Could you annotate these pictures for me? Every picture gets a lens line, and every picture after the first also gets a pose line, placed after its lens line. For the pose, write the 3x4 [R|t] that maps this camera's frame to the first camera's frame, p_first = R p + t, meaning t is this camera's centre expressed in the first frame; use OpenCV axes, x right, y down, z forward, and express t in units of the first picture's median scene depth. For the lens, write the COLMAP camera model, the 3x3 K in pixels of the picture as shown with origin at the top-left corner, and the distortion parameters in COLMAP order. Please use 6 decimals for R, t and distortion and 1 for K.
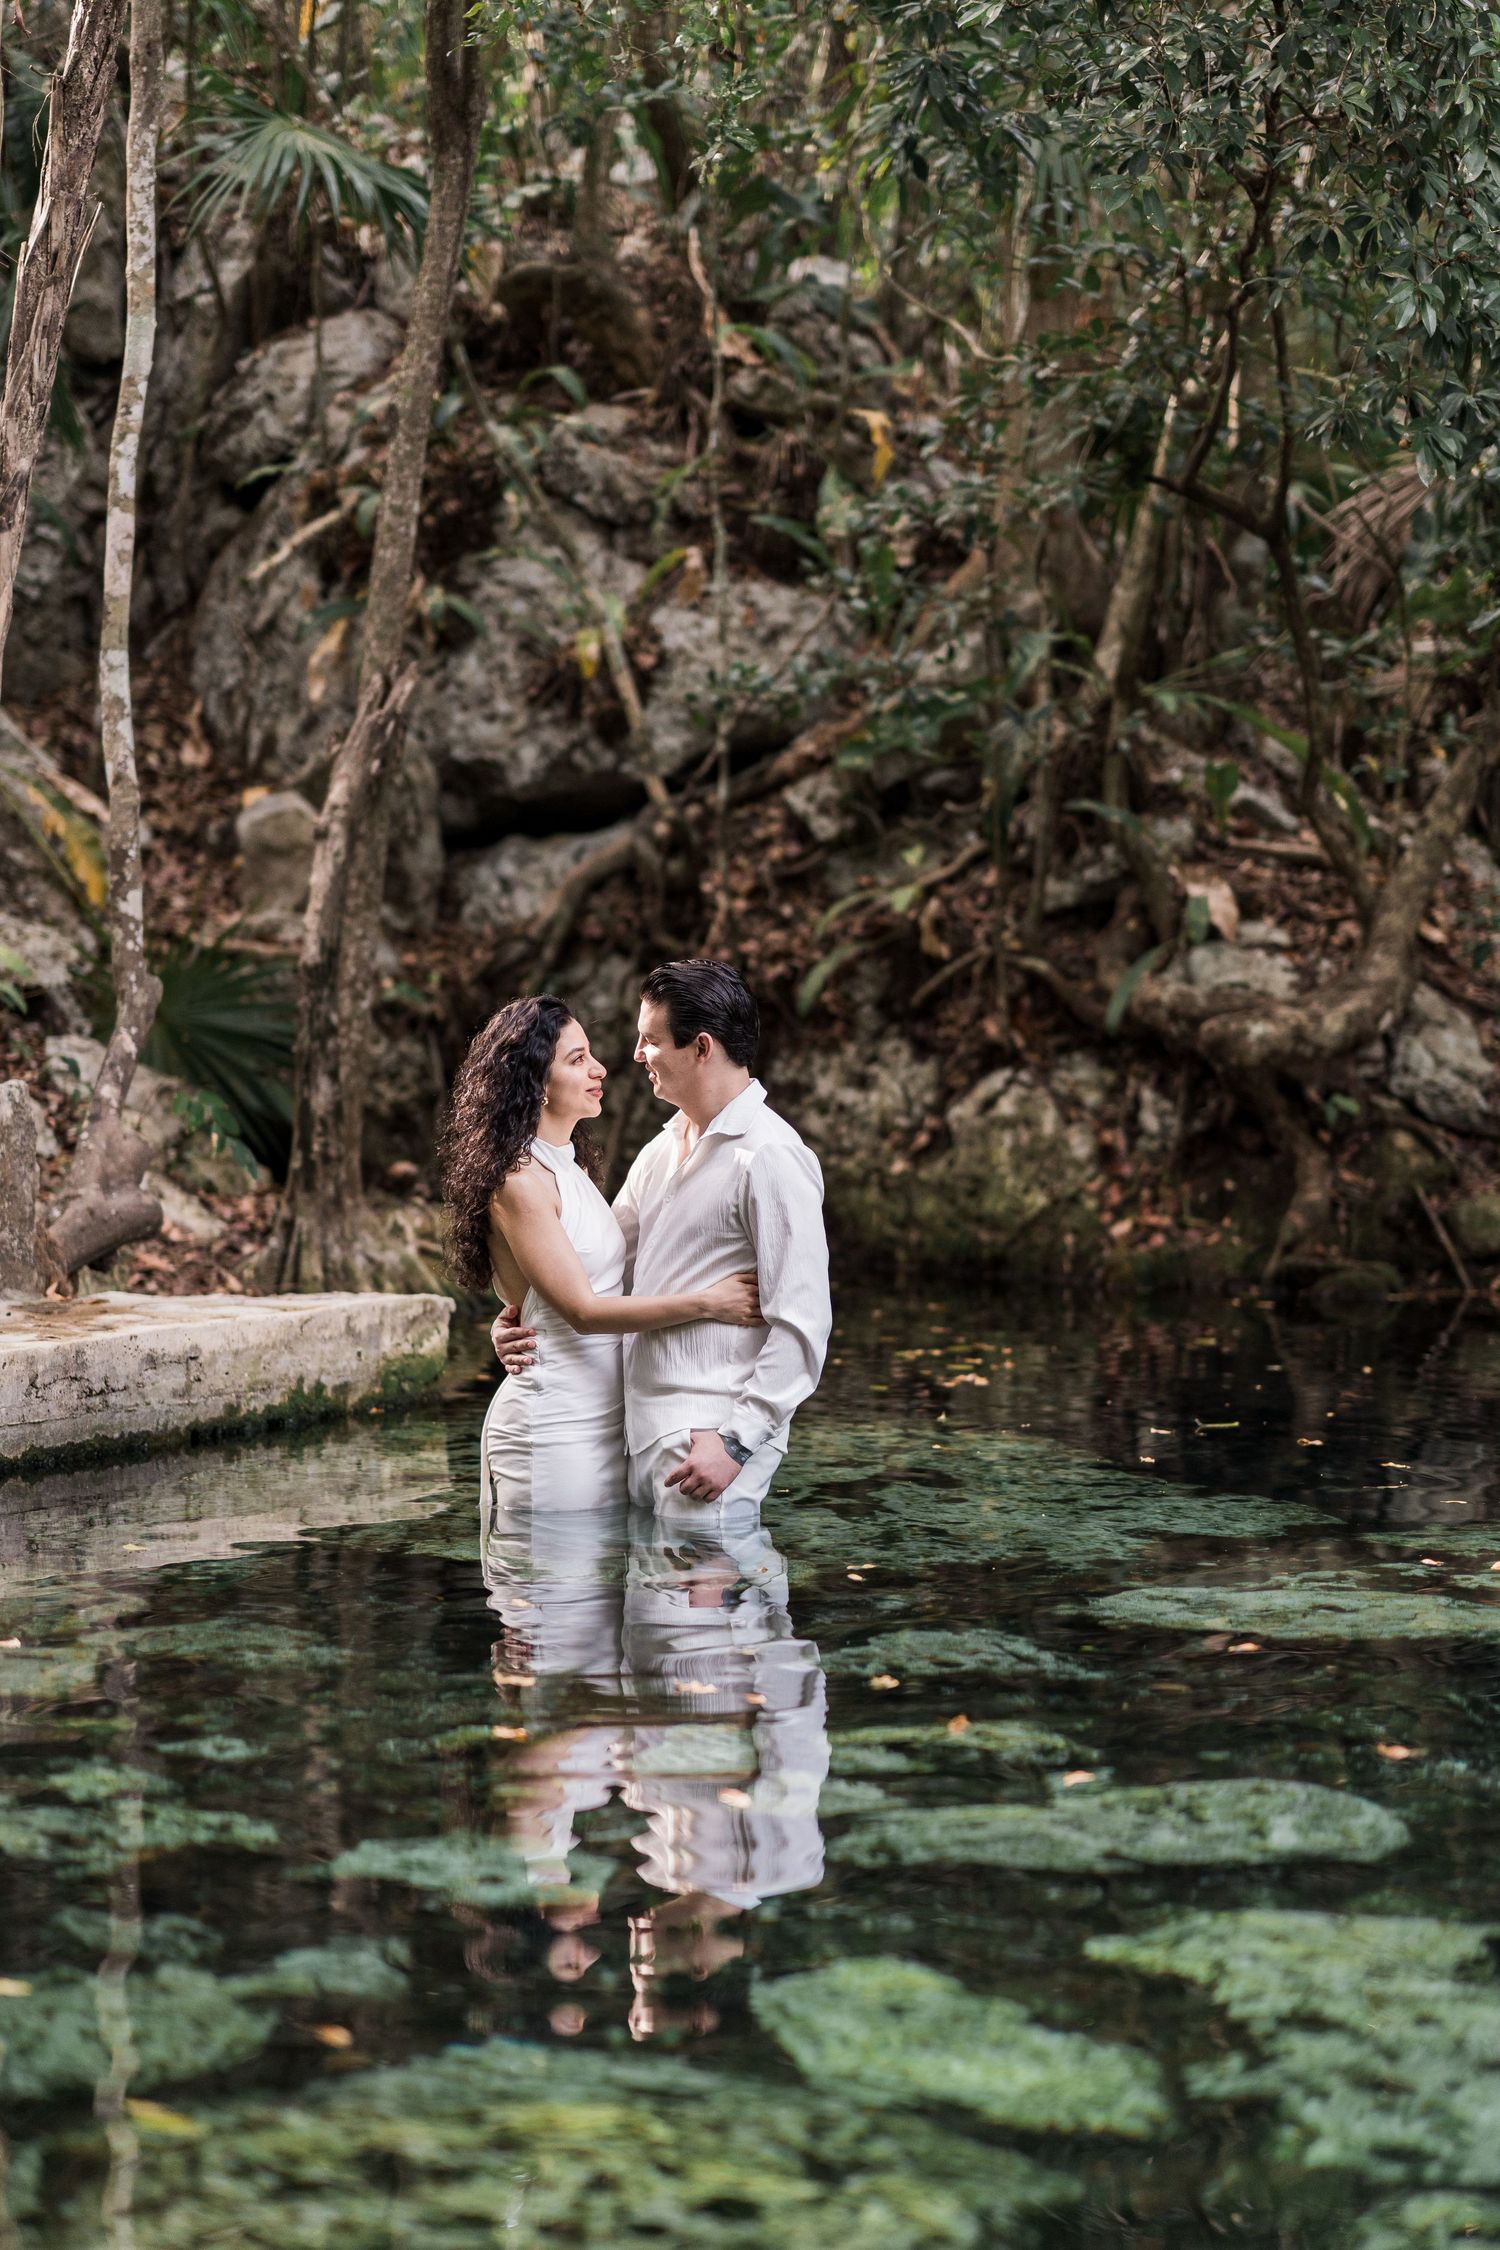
lens RADIAL K [[5470.9, 0, 750.0], [0, 5470.9, 1125.0], [0, 0, 1]] dist [0.055053, -0.017449]
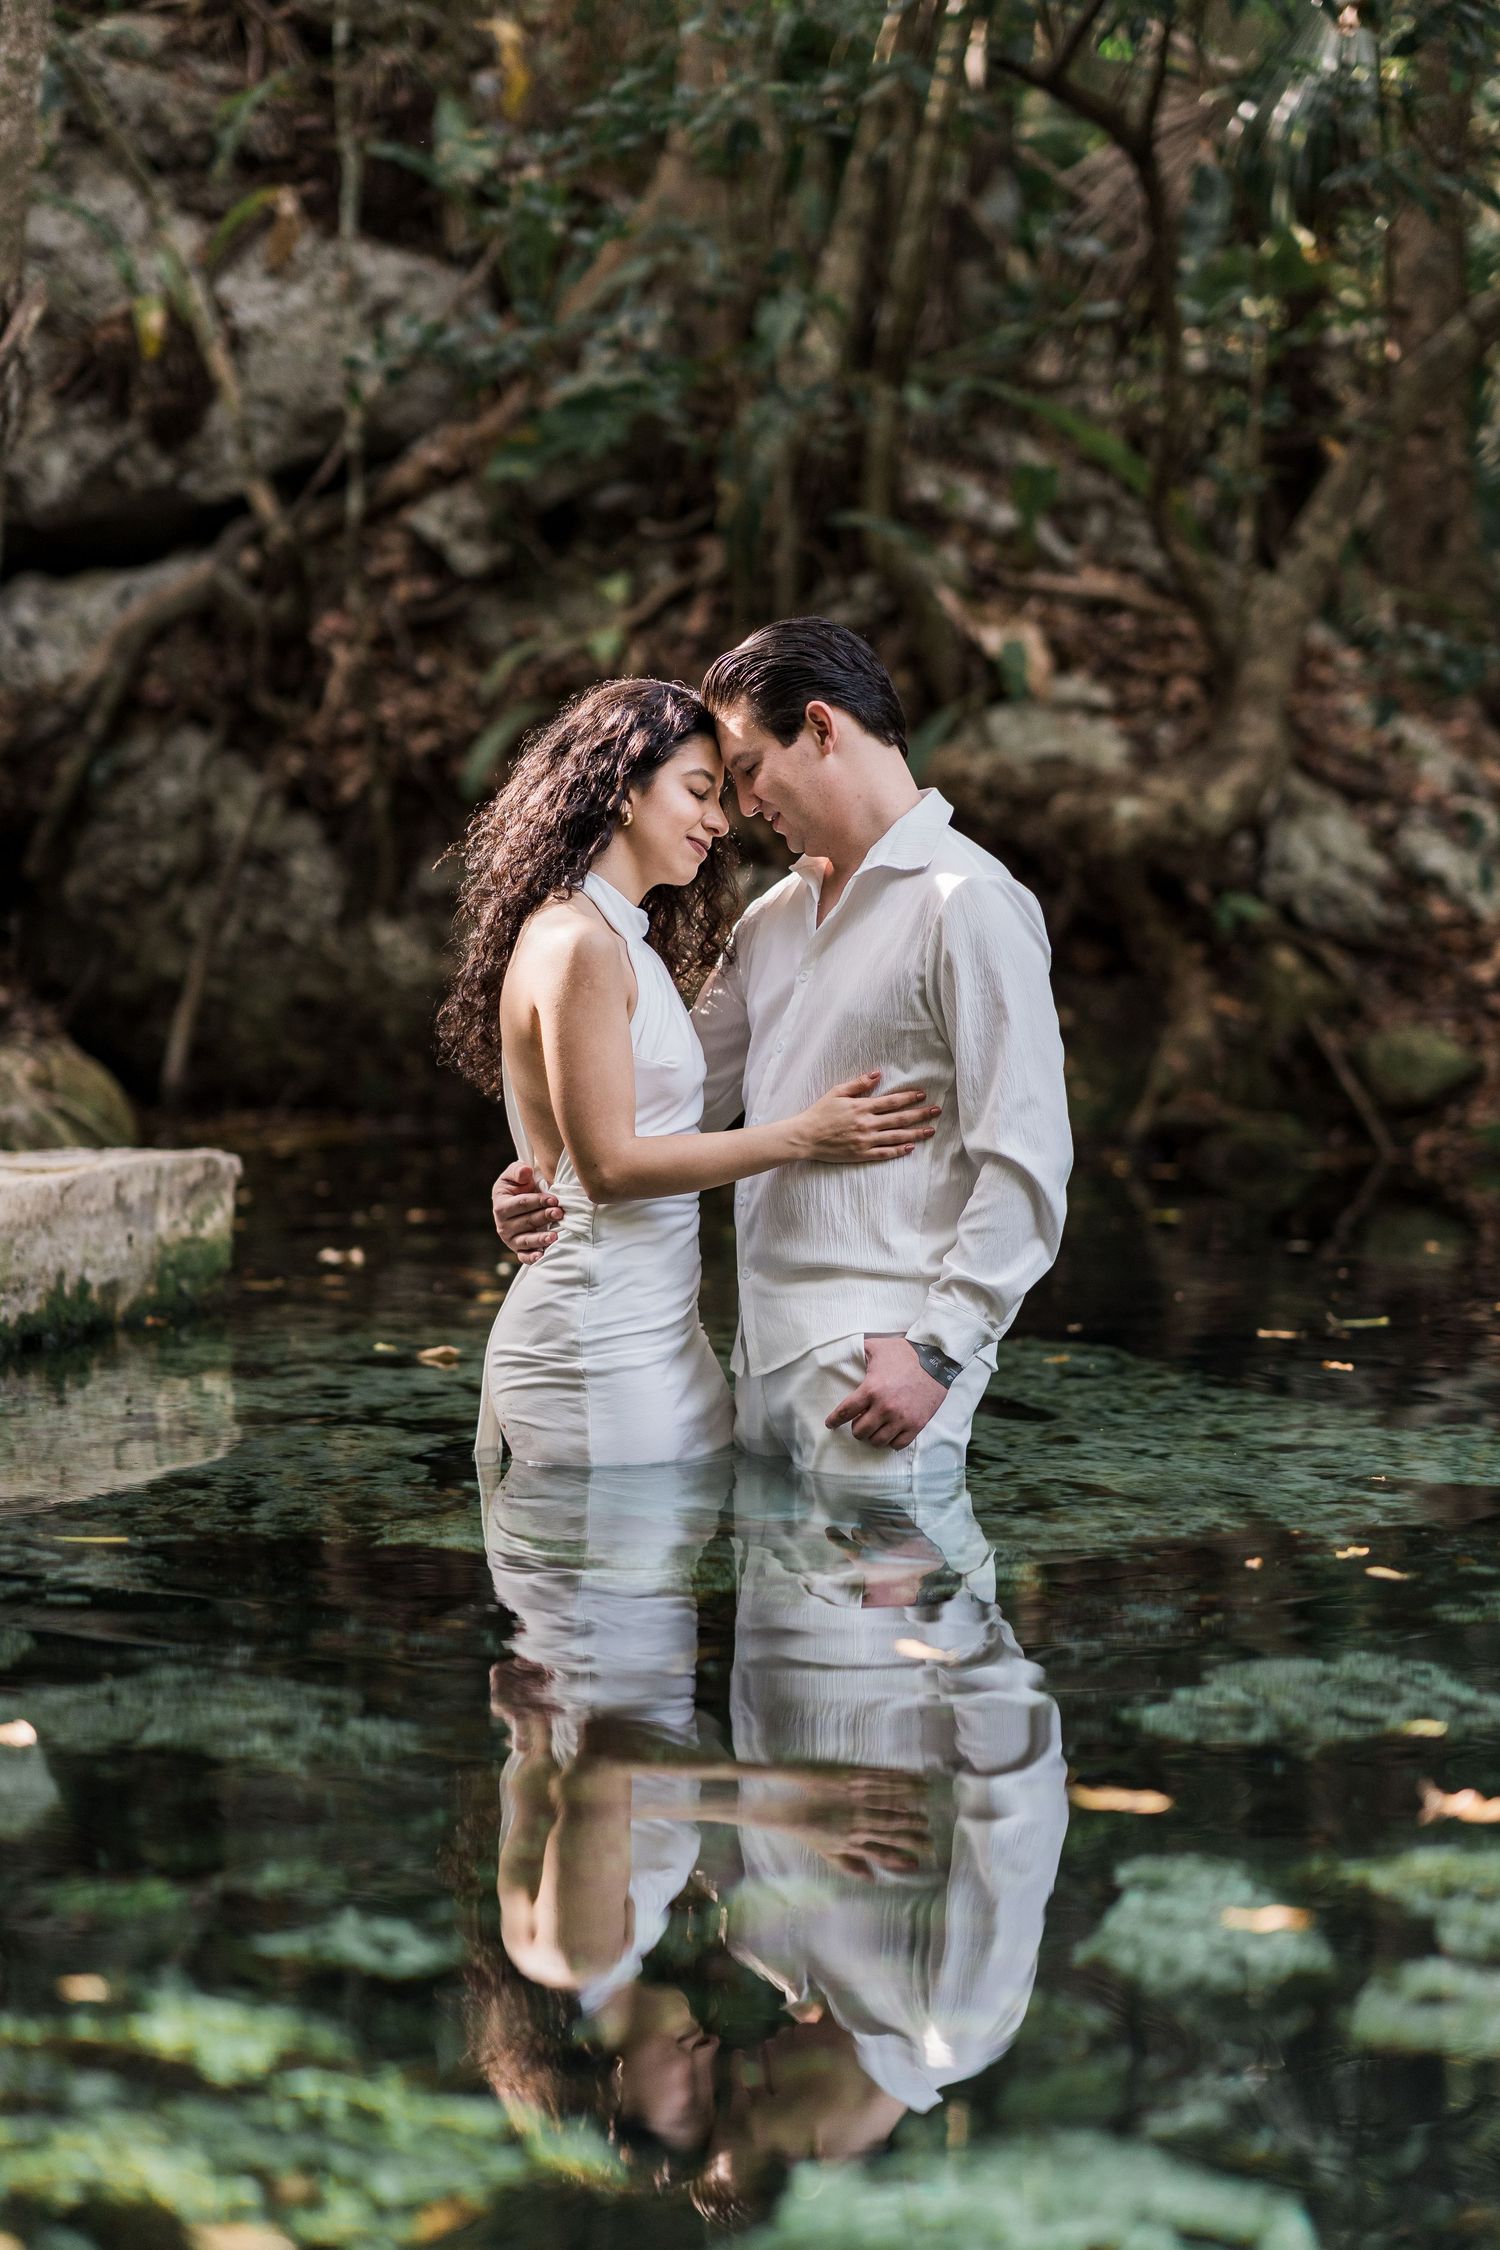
lens RADIAL K [[5777.3, 0, 756.1], [0, 5777.3, 1096.4], [0, 0, 1]] dist [0.048605, -0.080912]
pose [[0.986564, -0.007122, 0.163222, -0.081703], [0.005525, 0.999932, 0.010239, 0.012920], [-0.163284, -0.009199, 0.986536, 0.208708]]
